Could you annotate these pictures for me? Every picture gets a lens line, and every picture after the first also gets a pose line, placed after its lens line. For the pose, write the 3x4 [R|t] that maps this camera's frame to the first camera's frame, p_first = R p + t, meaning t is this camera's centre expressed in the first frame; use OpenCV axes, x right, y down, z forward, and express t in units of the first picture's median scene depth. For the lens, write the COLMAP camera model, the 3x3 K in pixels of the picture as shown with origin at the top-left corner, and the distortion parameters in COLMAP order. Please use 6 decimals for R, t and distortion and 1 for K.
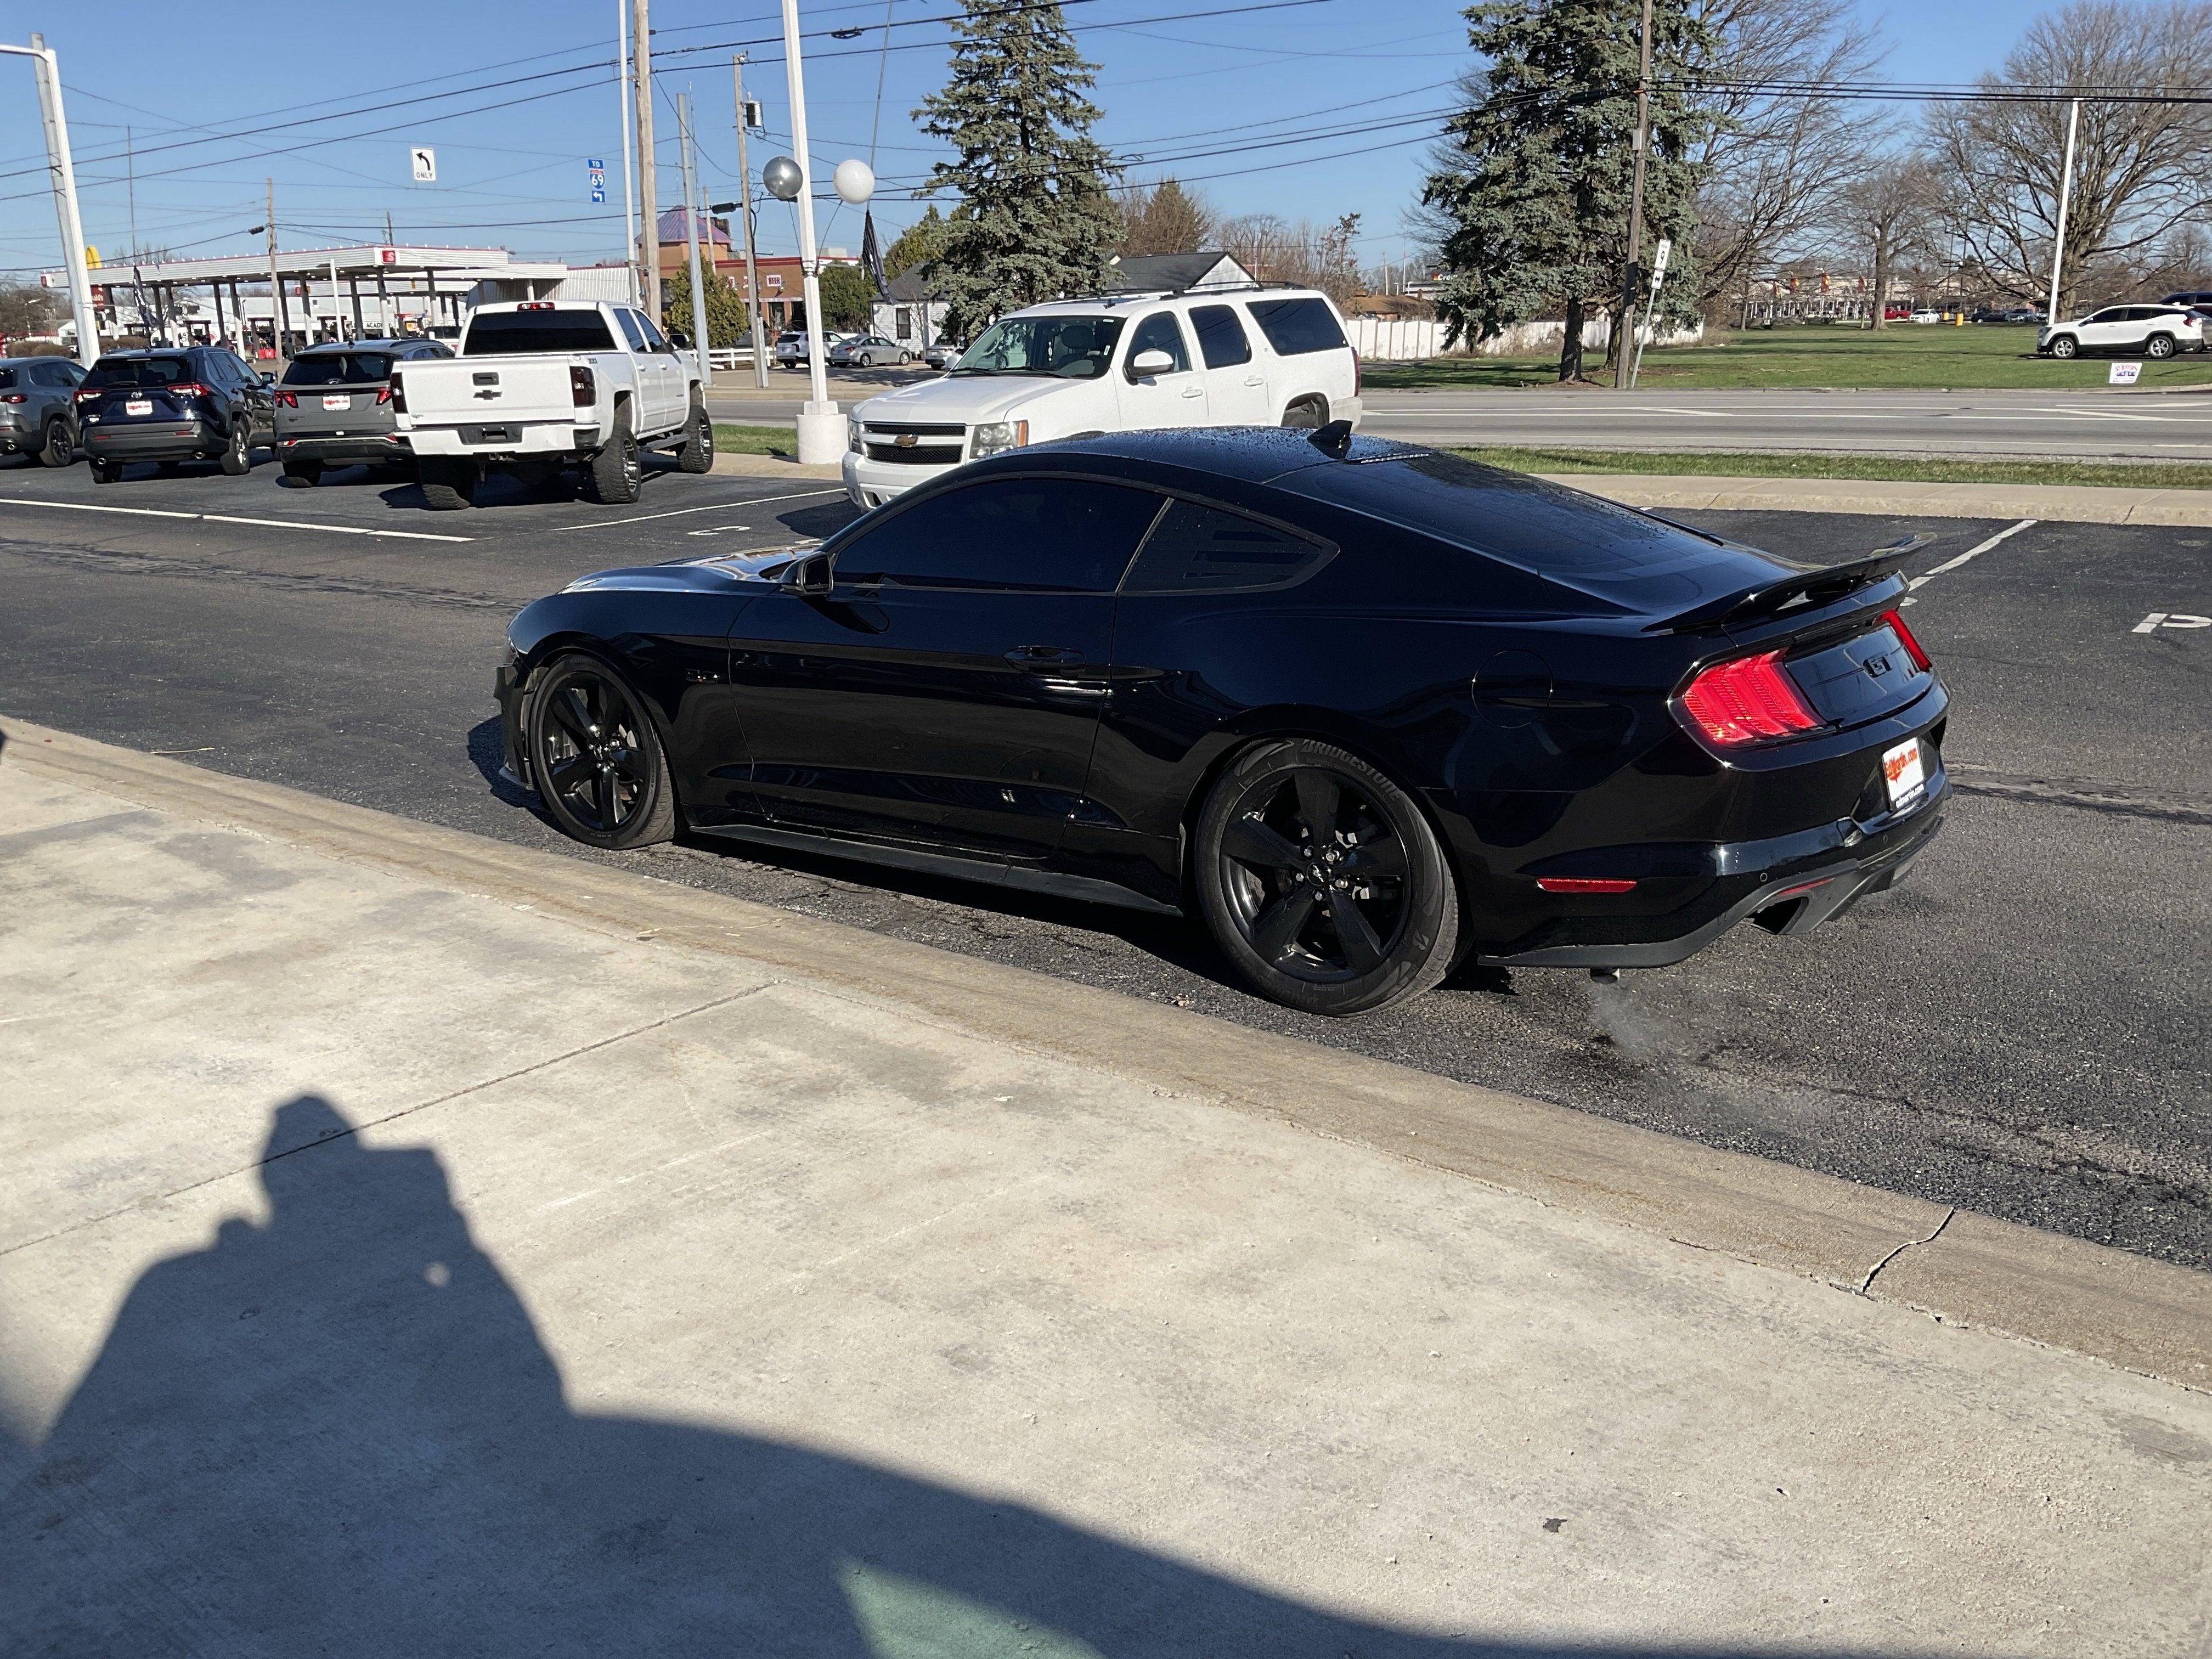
lens RADIAL K [[1820.0, 0, 1106.0], [0, 1820.0, 829.5], [0, 0, 1]] dist [0.073948, -0.160617]
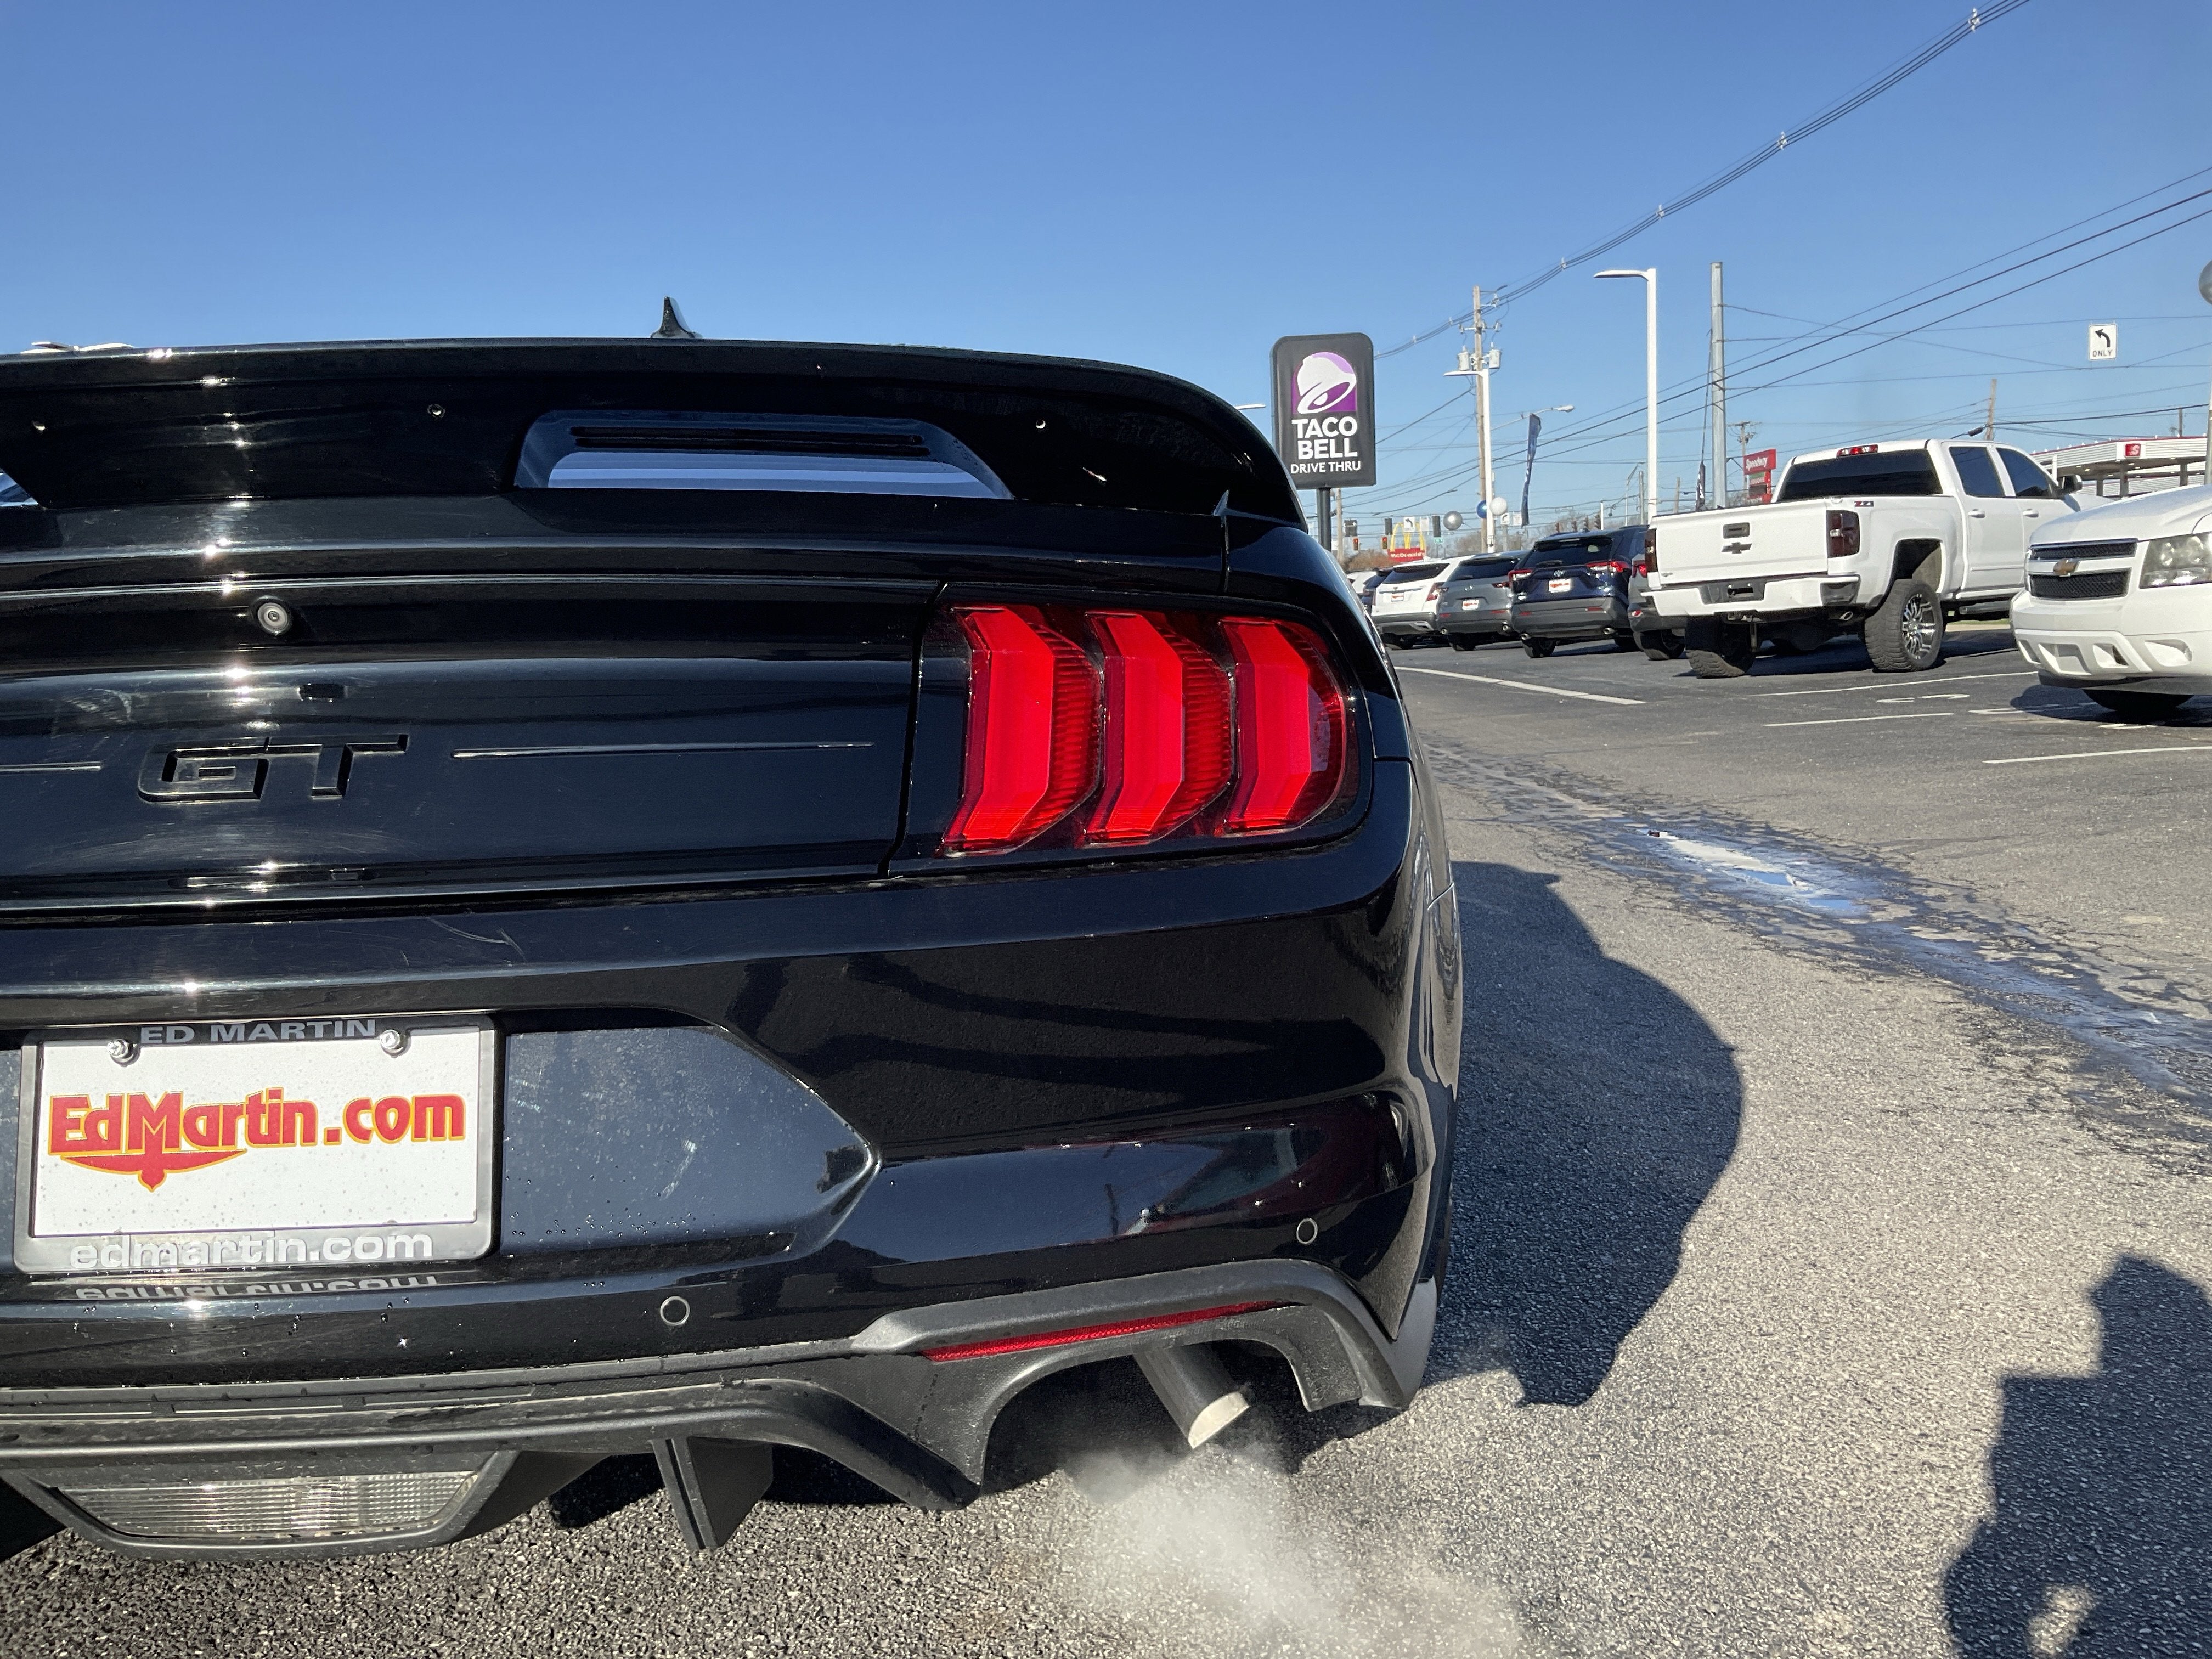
lens RADIAL K [[1806.8, 0, 1085.9], [0, 1806.8, 850.0], [0, 0, 1]] dist [0.076406, -0.152819]
pose [[0.615054, 0.088594, -0.783492, 0.159768], [-0.165745, 0.985993, -0.018620, -0.020579], [0.770868, 0.141312, 0.621123, 0.203335]]
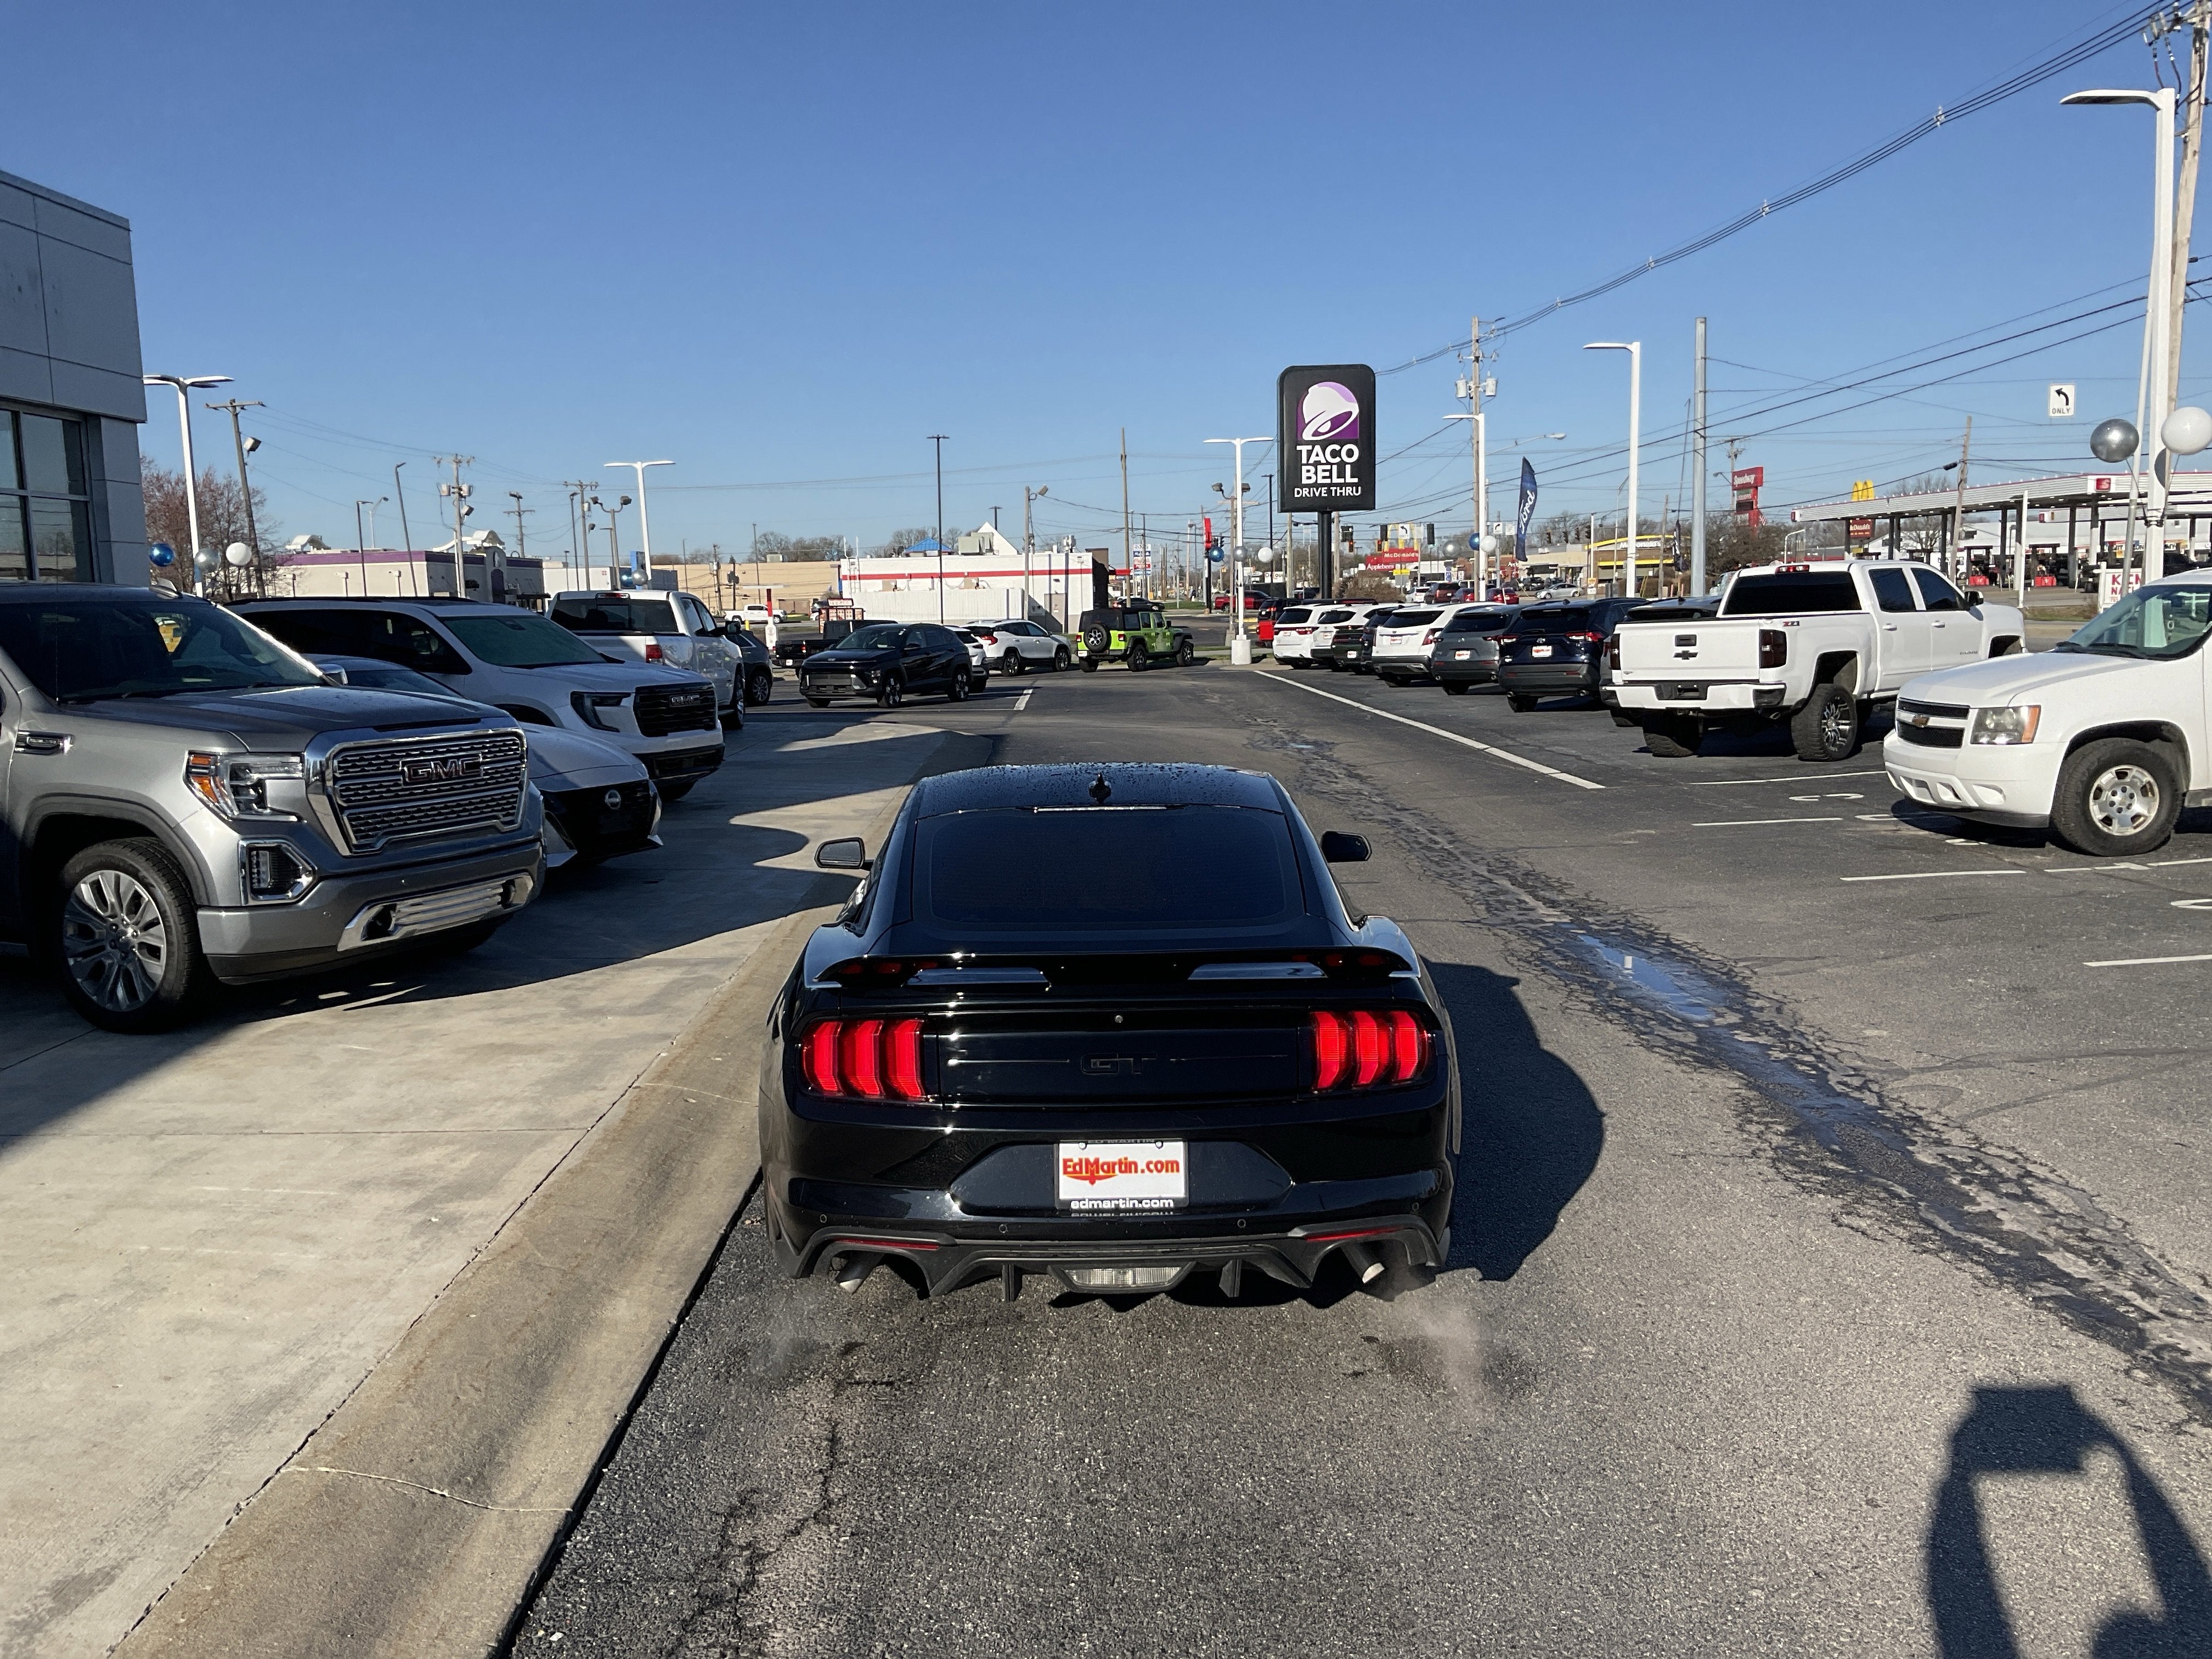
lens RADIAL K [[1798.1, 0, 1106.0], [0, 1798.1, 829.5], [0, 0, 1]] dist [0.117620, -0.226823]
pose [[0.626403, 0.100164, -0.773037, 0.255235], [-0.188539, 0.981733, -0.025571, -0.041407], [0.756354, 0.161766, 0.633845, 0.078390]]
